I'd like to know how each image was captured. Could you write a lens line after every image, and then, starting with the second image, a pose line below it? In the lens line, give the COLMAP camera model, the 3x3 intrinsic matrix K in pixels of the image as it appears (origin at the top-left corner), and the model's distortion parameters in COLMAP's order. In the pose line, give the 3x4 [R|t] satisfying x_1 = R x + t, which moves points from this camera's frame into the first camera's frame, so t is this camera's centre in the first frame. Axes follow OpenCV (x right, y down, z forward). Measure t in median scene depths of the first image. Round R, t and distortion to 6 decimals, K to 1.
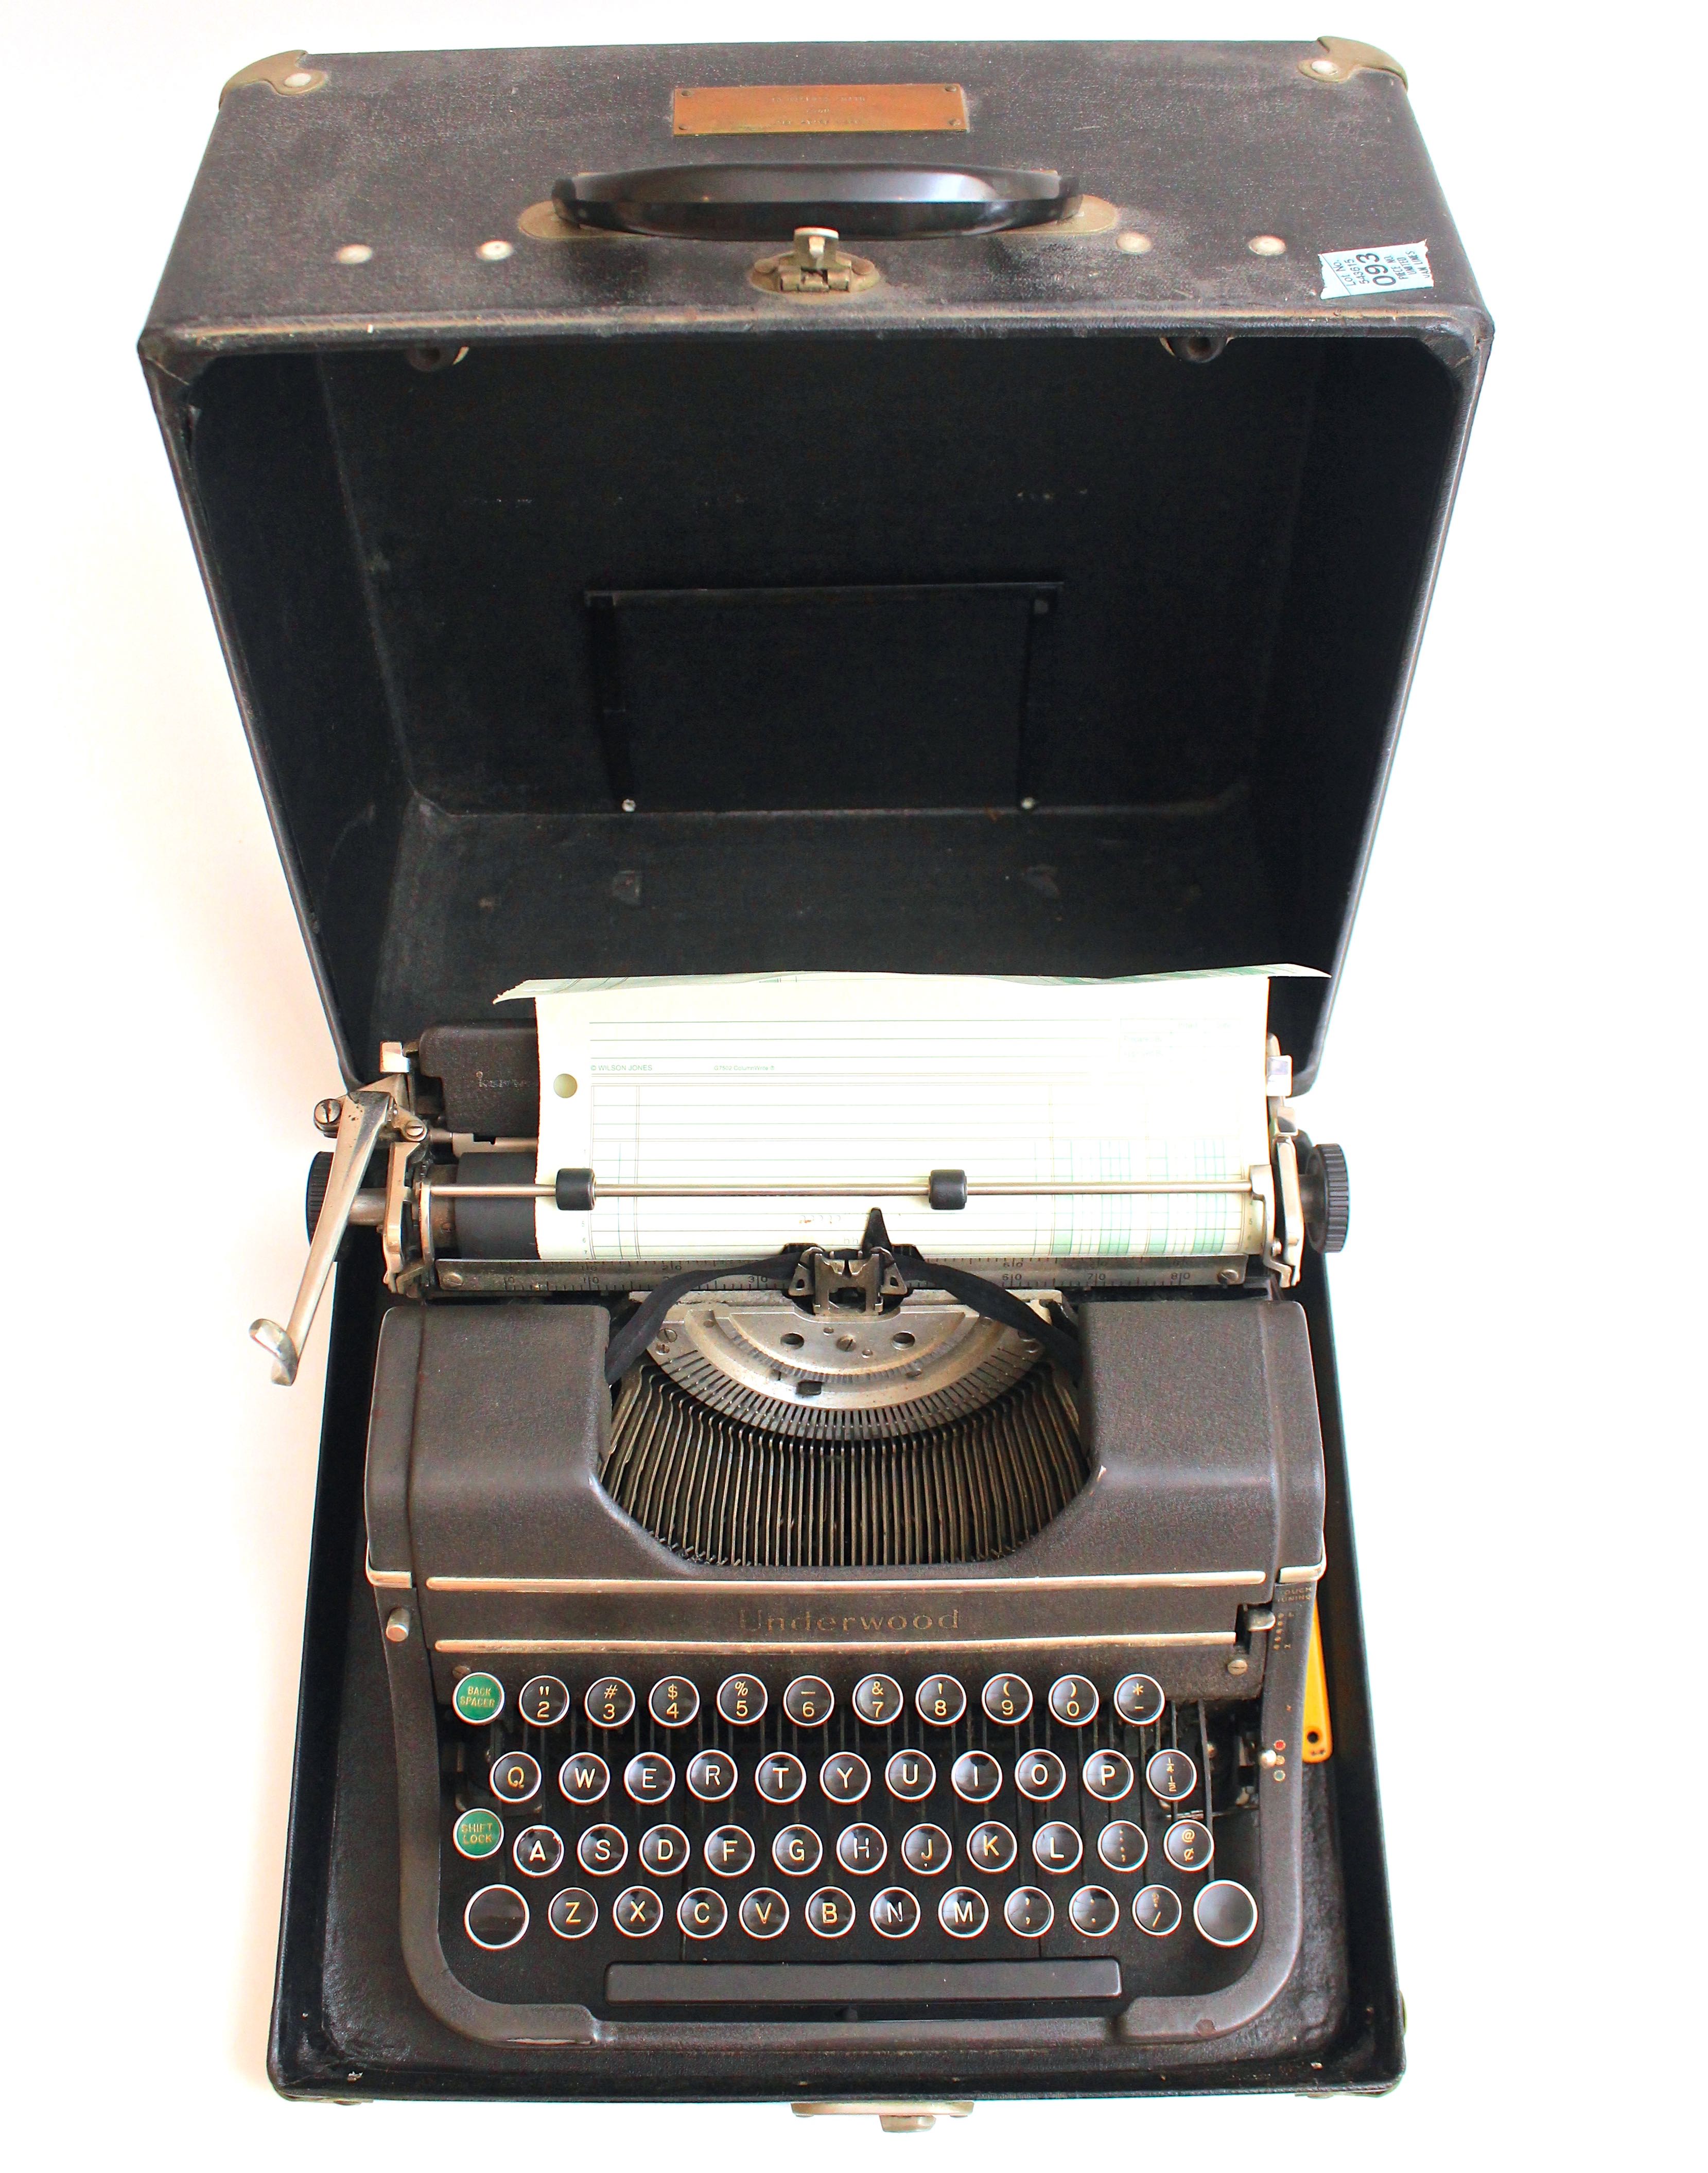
lens RADIAL K [[2251.5, 0, 874.9], [0, 2251.5, 1105.6], [0, 0, 1]] dist [-0.107164, 0.000000]
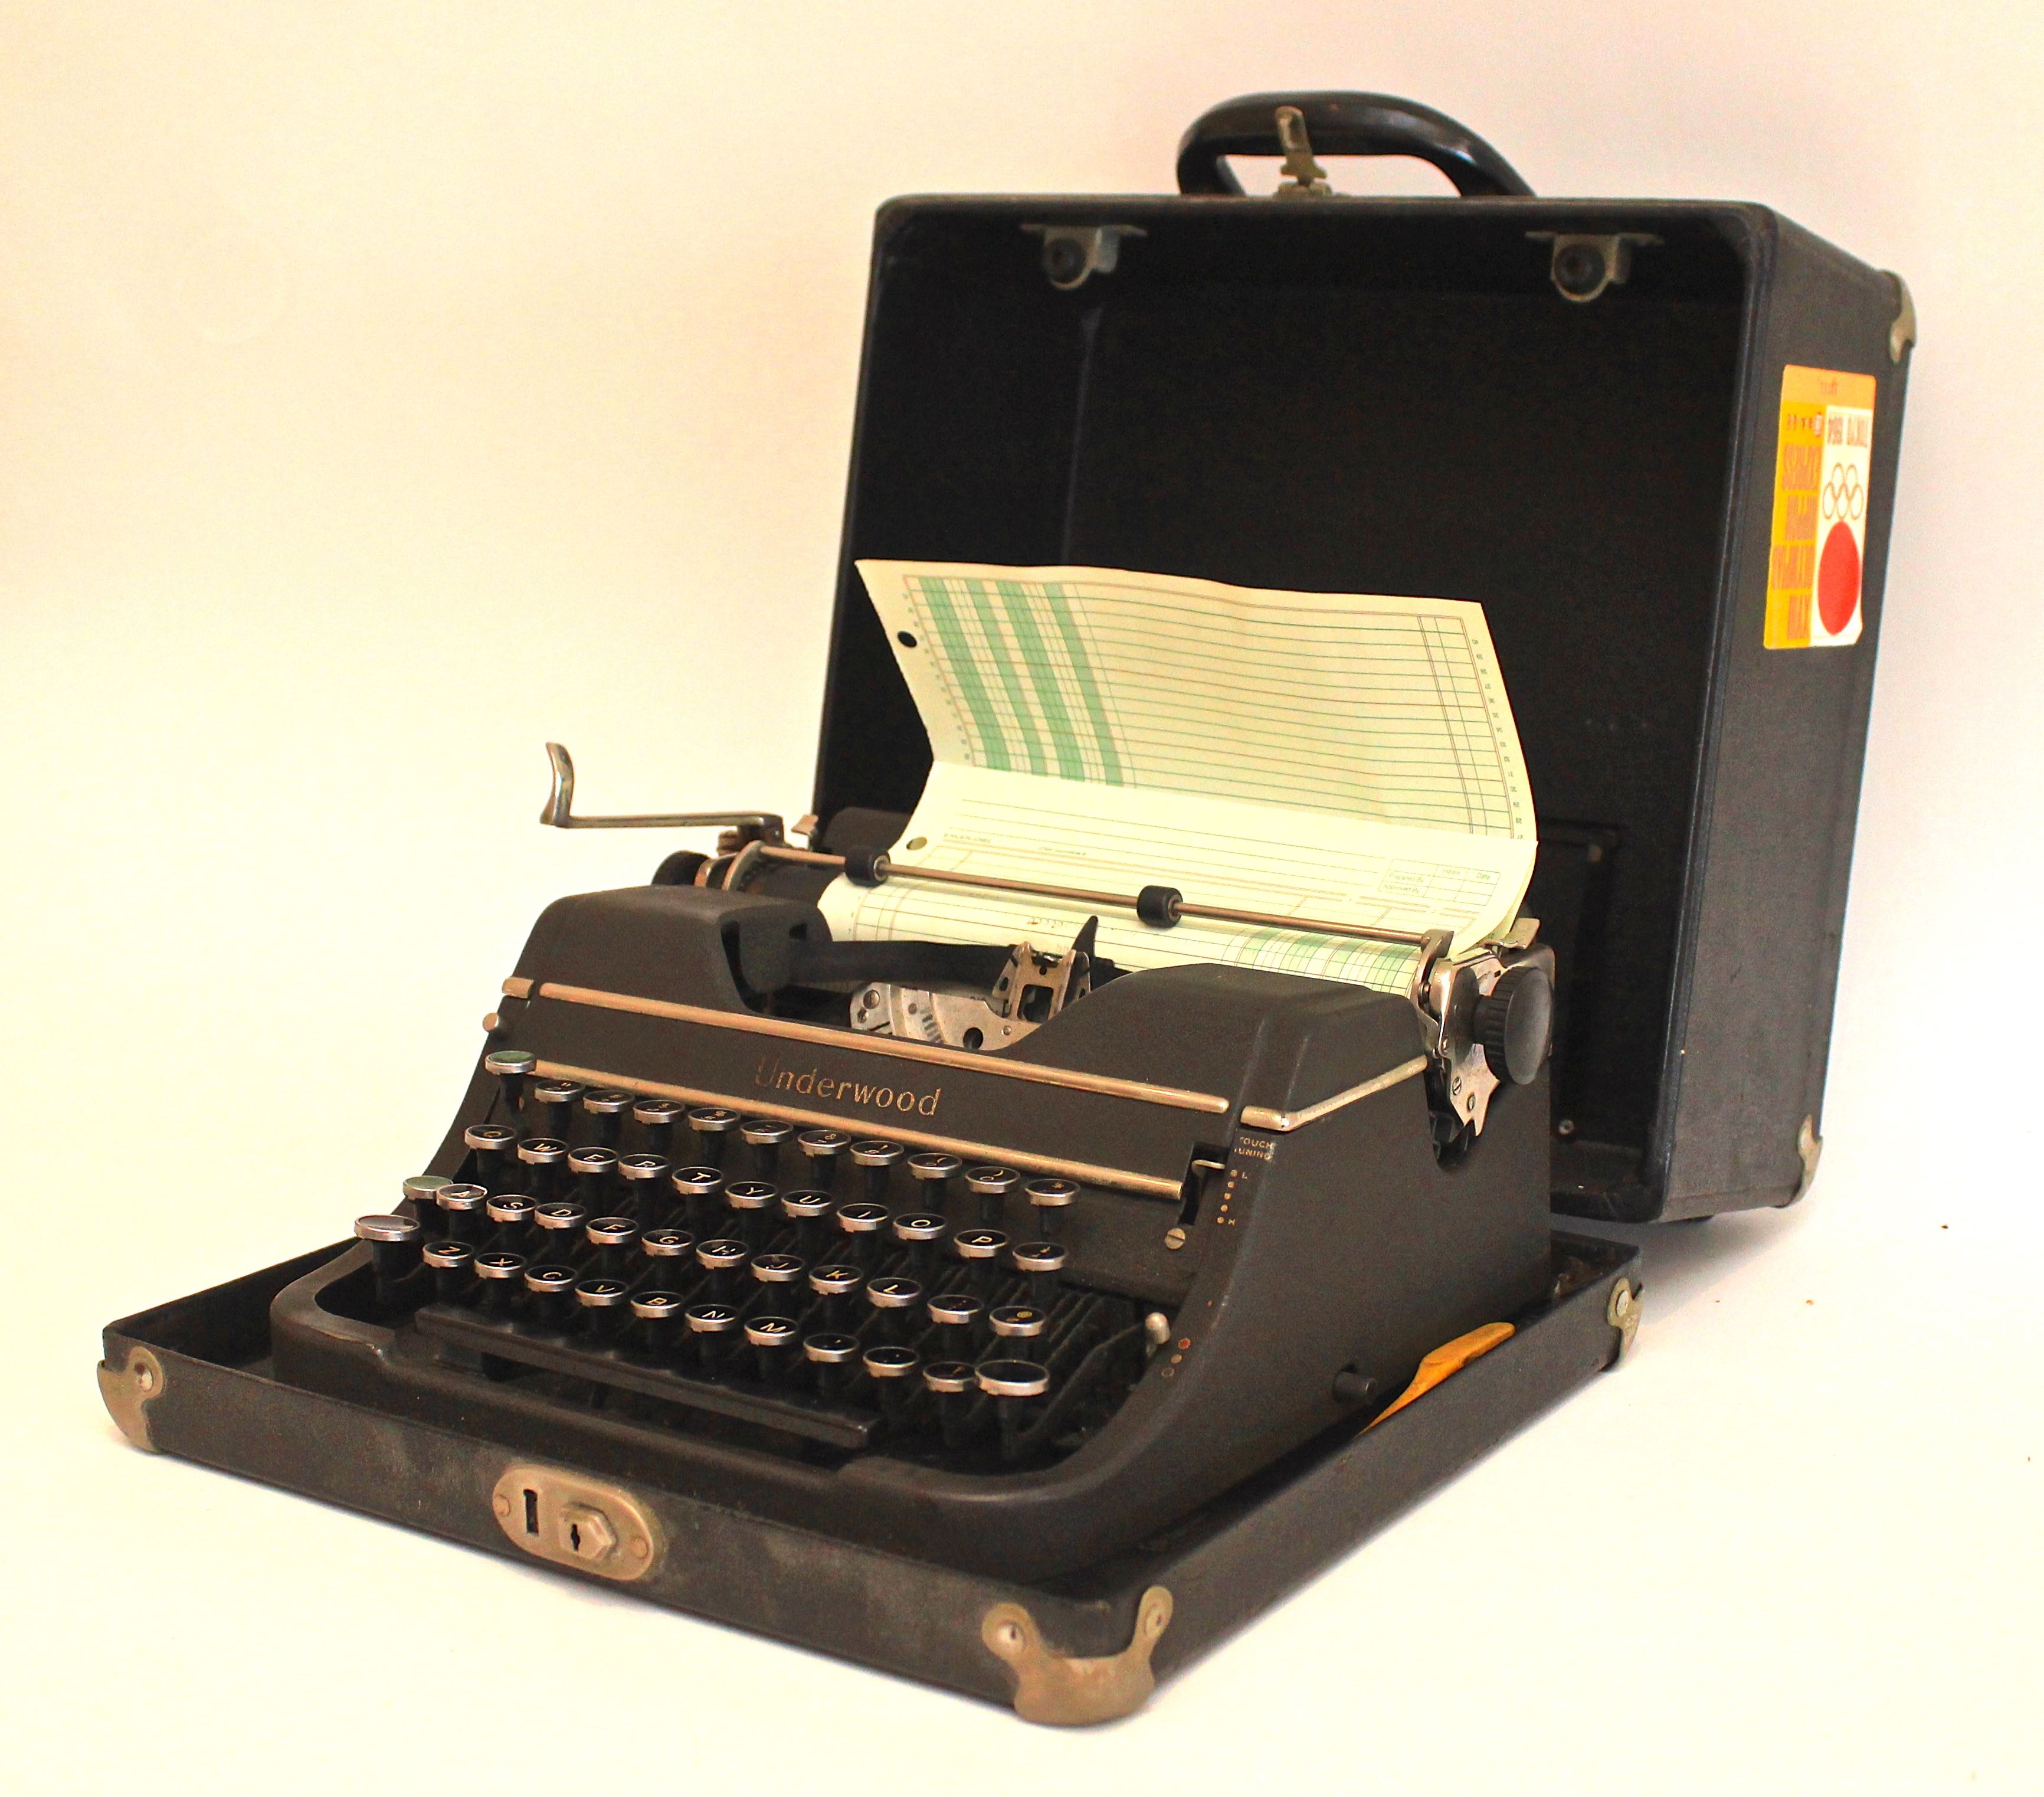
lens RADIAL K [[3480.9, 0, 1031.4], [0, 3480.9, 882.7], [0, 0, 1]] dist [-0.123929, 0.000000]
pose [[0.829528, 0.110136, -0.547498, 0.844140], [-0.499181, 0.585799, -0.638481, 1.064513], [0.250404, 0.802938, 0.540914, 0.120246]]
